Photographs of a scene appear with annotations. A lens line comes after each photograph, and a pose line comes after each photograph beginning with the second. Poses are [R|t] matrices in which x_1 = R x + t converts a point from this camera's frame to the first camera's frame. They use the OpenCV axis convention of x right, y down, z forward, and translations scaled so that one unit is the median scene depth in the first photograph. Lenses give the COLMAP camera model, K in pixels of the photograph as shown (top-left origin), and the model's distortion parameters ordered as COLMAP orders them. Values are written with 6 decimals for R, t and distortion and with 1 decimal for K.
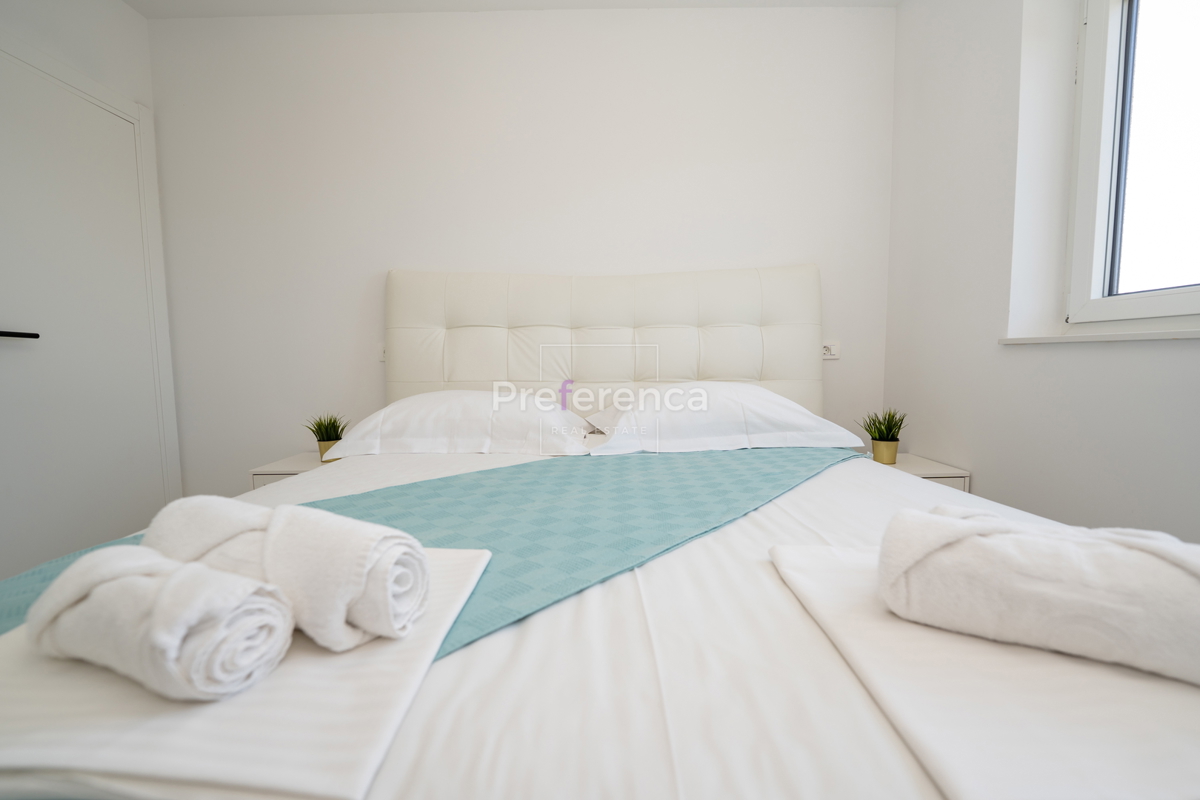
lens RADIAL K [[497.8, 0, 602.6], [0, 497.8, 400.3], [0, 0, 1]] dist [-0.007607, -0.000582]
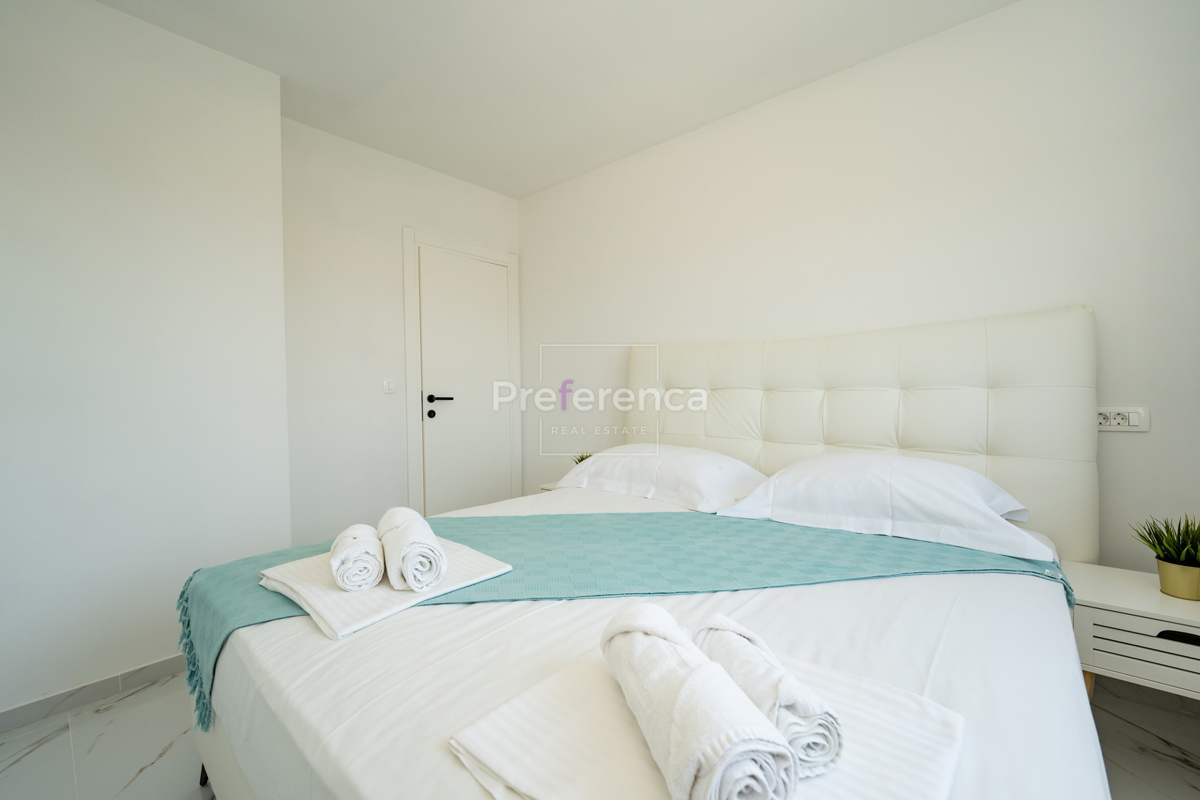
lens RADIAL K [[497.8, 0, 602.6], [0, 497.8, 400.3], [0, 0, 1]] dist [-0.007607, -0.000582]
pose [[0.754737, 0.018883, -0.655756, 0.496527], [-0.049419, 0.998382, -0.028129, -0.100535], [0.654163, 0.053637, 0.754449, -0.039319]]
